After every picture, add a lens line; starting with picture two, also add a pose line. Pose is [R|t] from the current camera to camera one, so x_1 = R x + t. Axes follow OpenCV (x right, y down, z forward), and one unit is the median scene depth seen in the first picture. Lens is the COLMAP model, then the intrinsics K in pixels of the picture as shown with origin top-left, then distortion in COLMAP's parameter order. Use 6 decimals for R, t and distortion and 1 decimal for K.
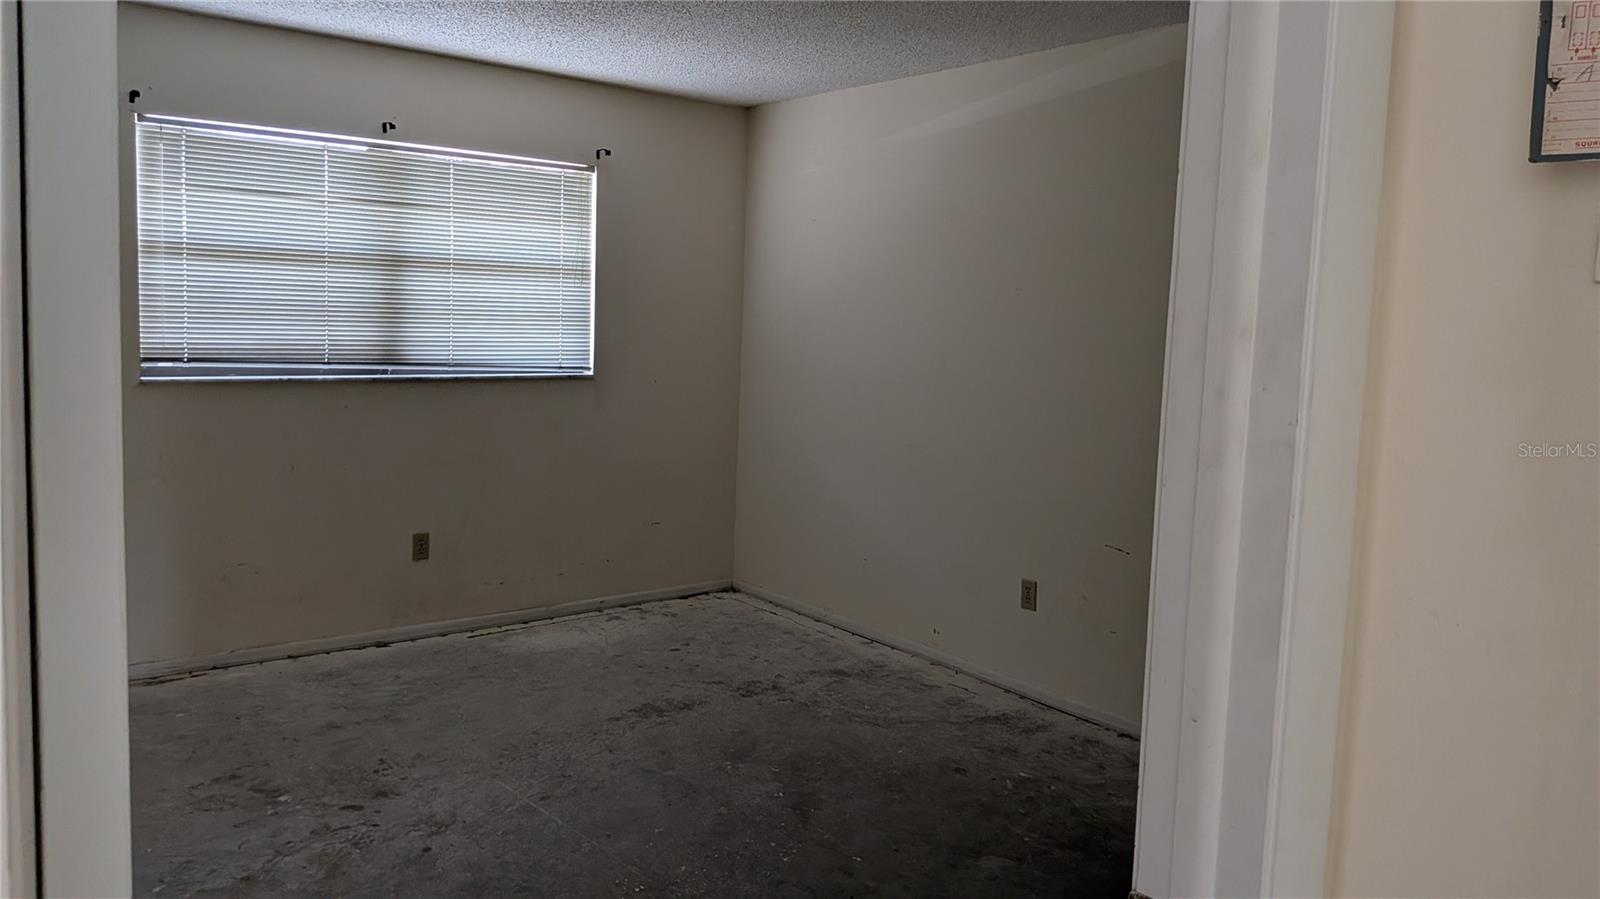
lens RADIAL K [[1133.9, 0, 792.8], [0, 1133.9, 447.3], [0, 0, 1]] dist [0.013715, -0.024736]
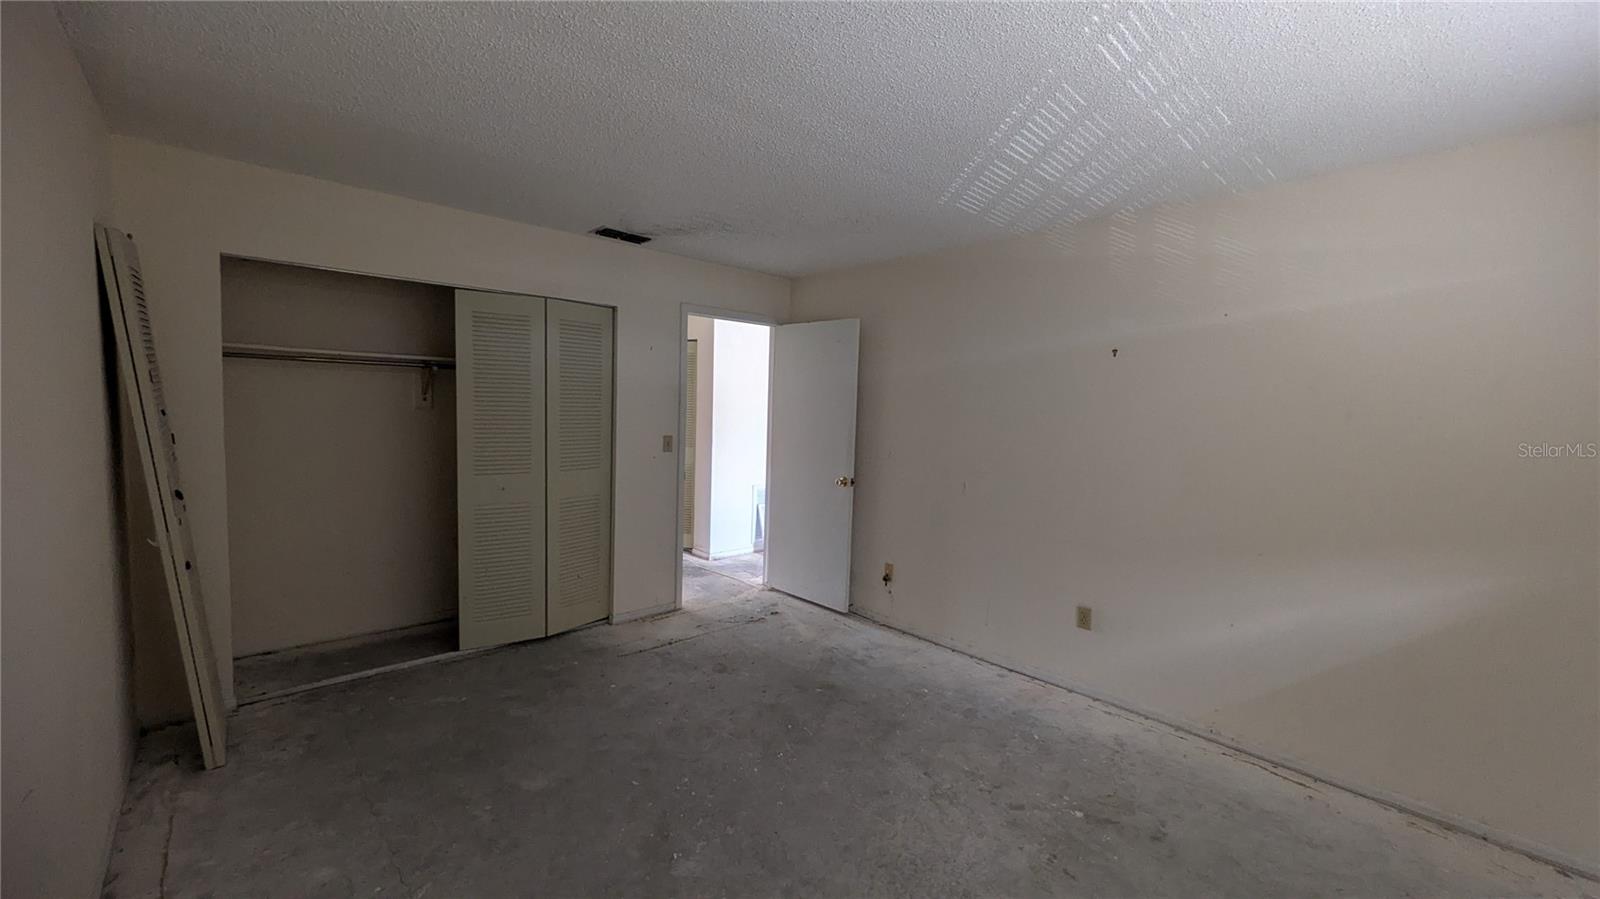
lens RADIAL K [[629.6, 0, 799.5], [0, 629.6, 451.4], [0, 0, 1]] dist [0.000543, 0.000831]
pose [[-0.996293, -0.066204, -0.054935, -0.051955], [-0.075638, 0.978331, 0.192734, -0.142057], [0.040985, 0.196175, -0.979712, 1.144033]]
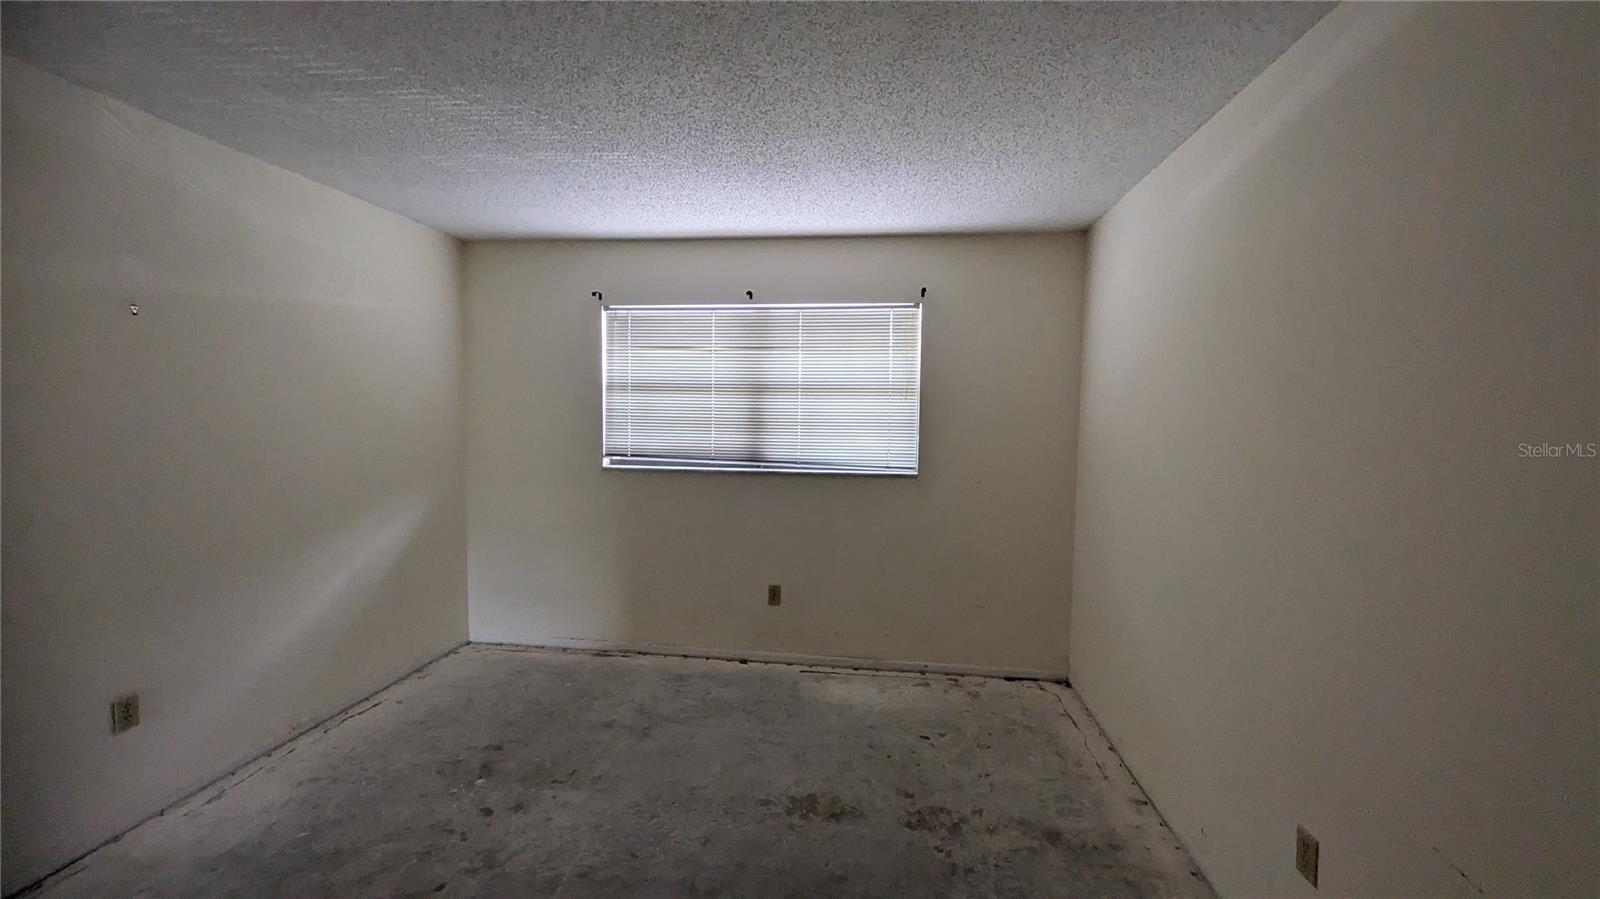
lens RADIAL K [[629.6, 0, 808.7], [0, 629.6, 444.3], [0, 0, 1]] dist [0.000543, 0.000831]
pose [[0.694260, 0.011971, -0.719625, 0.256386], [-0.076952, 0.995365, -0.057682, -0.055383], [0.715599, 0.095423, 0.691963, 0.518335]]
